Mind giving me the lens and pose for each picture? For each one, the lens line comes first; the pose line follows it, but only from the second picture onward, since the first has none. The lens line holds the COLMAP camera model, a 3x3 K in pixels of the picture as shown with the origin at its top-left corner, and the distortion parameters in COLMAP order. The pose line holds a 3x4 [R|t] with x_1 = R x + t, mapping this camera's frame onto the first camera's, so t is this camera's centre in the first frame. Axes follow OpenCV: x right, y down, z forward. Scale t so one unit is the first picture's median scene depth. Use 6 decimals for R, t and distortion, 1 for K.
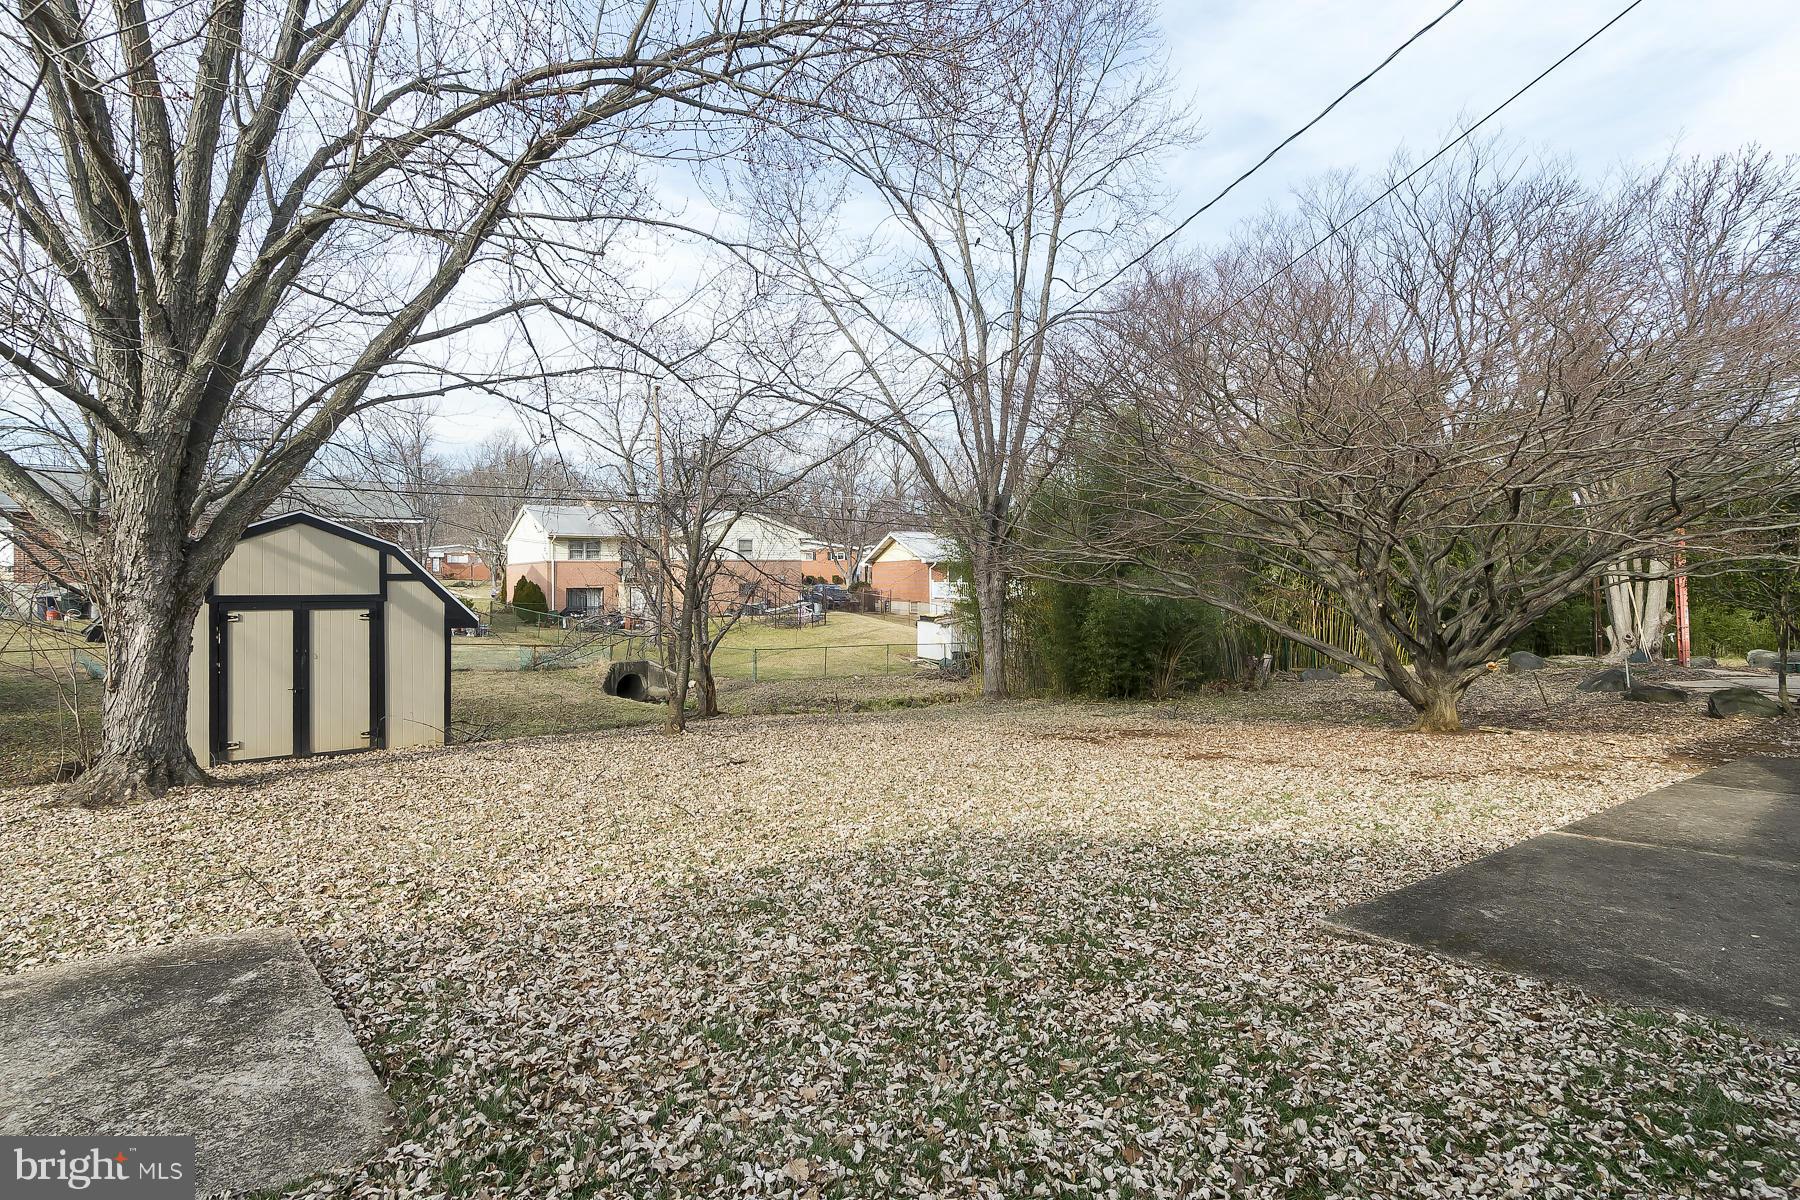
lens RADIAL K [[956.2, 0, 900.9], [0, 956.2, 572.6], [0, 0, 1]] dist [-0.001690, -0.000669]
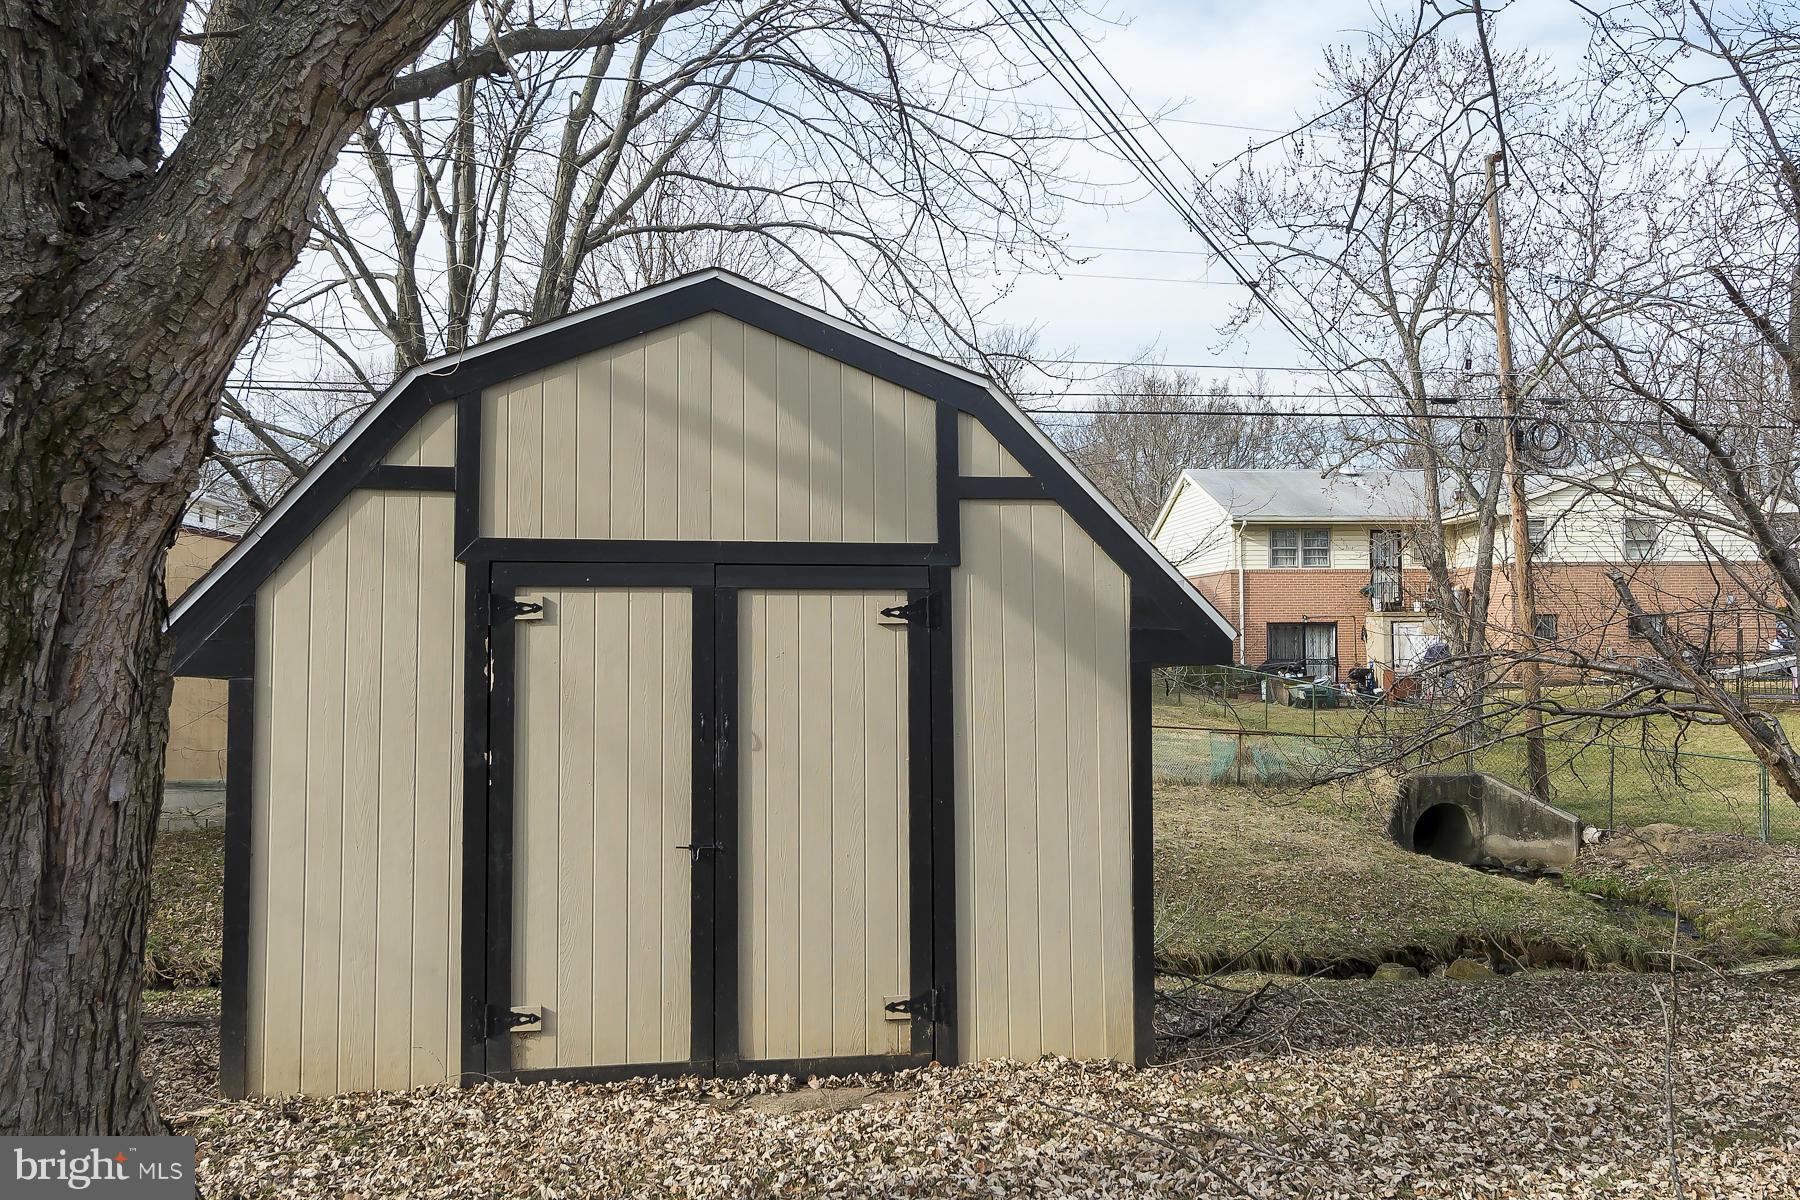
lens RADIAL K [[1588.2, 0, 899.6], [0, 1588.2, 519.4], [0, 0, 1]] dist [-0.004942, 0.000571]
pose [[0.862160, -0.034910, -0.505433, -0.314732], [0.003925, 0.998053, -0.062242, 0.048601], [0.506622, 0.051679, 0.860618, 0.585775]]
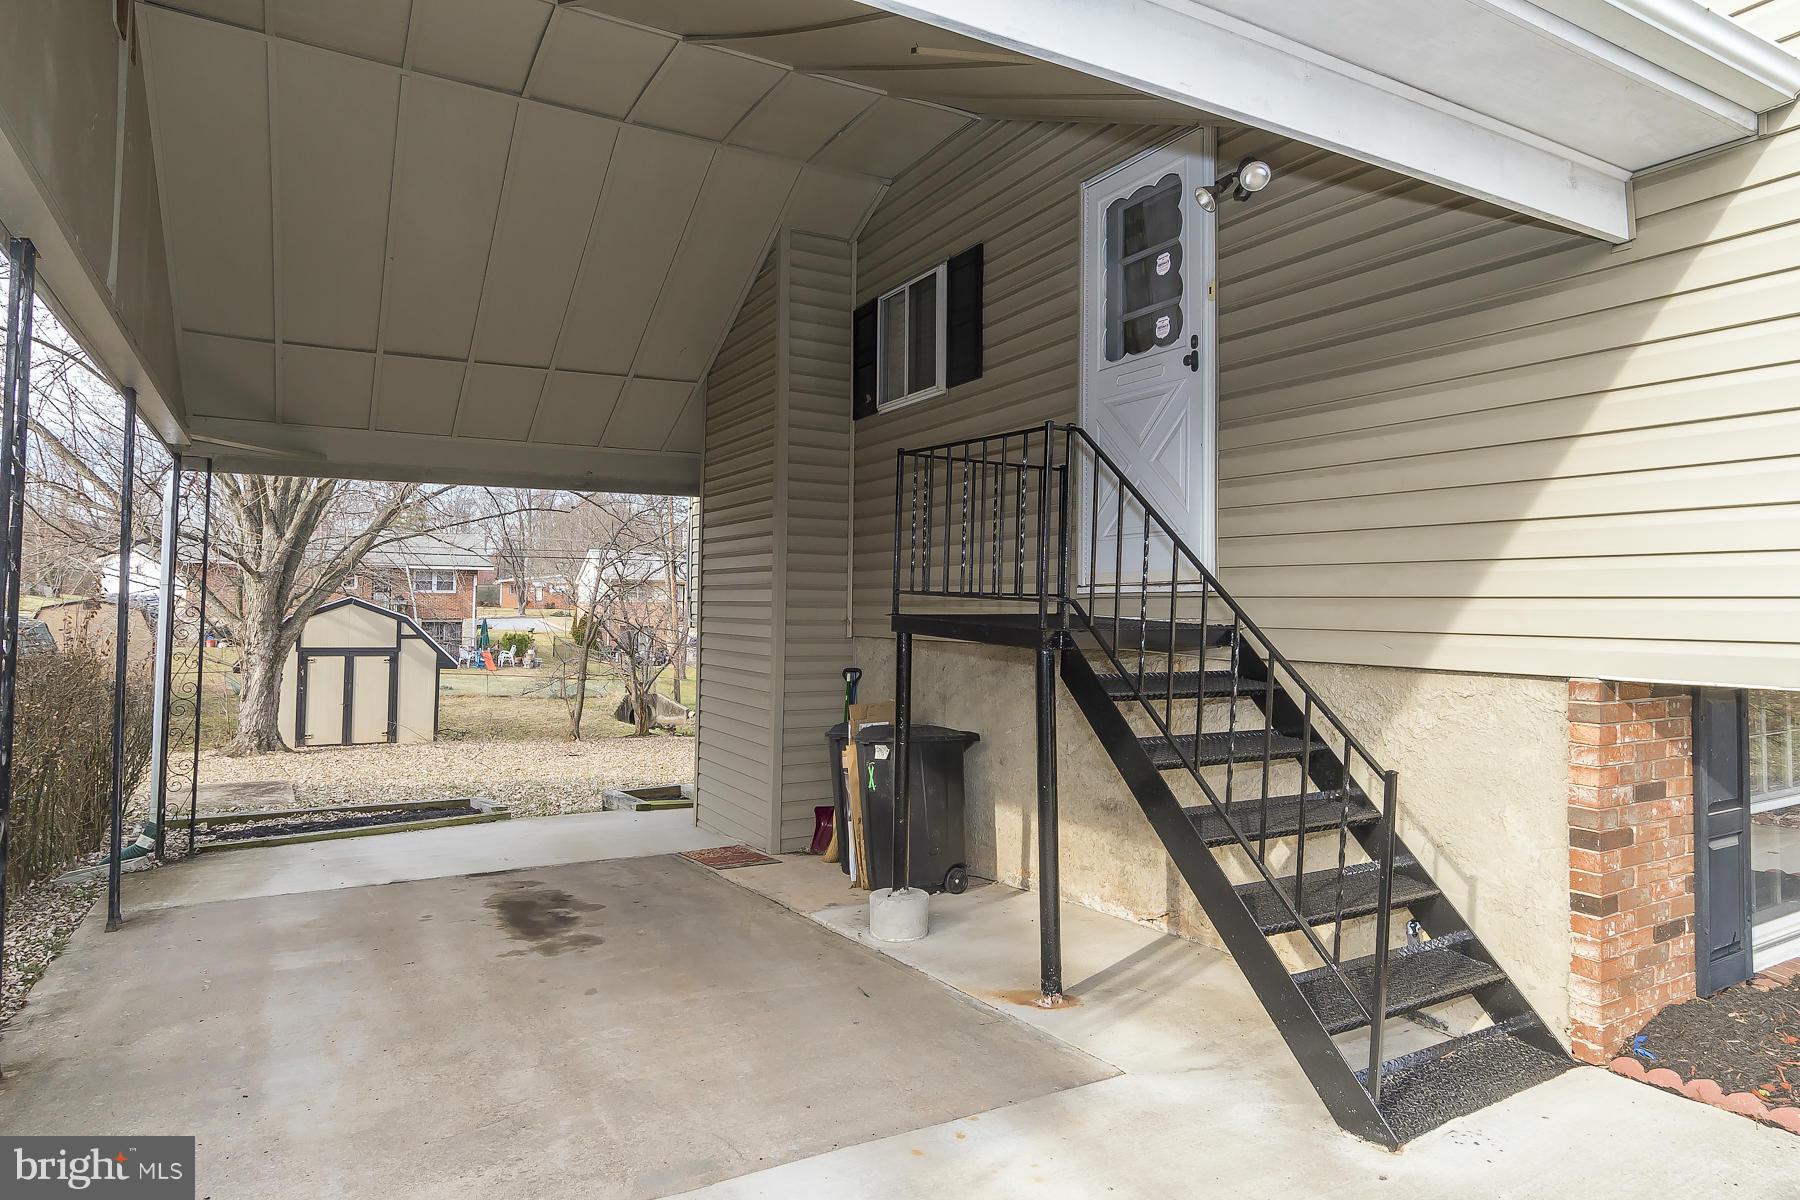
lens RADIAL K [[1076.5, 0, 899.5], [0, 1076.5, 576.2], [0, 0, 1]] dist [-0.002560, 0.000432]
pose [[0.988271, 0.020173, -0.151375, 0.592027], [-0.023583, 0.999506, -0.020766, -0.082908], [0.150882, 0.024092, 0.988258, -0.698803]]
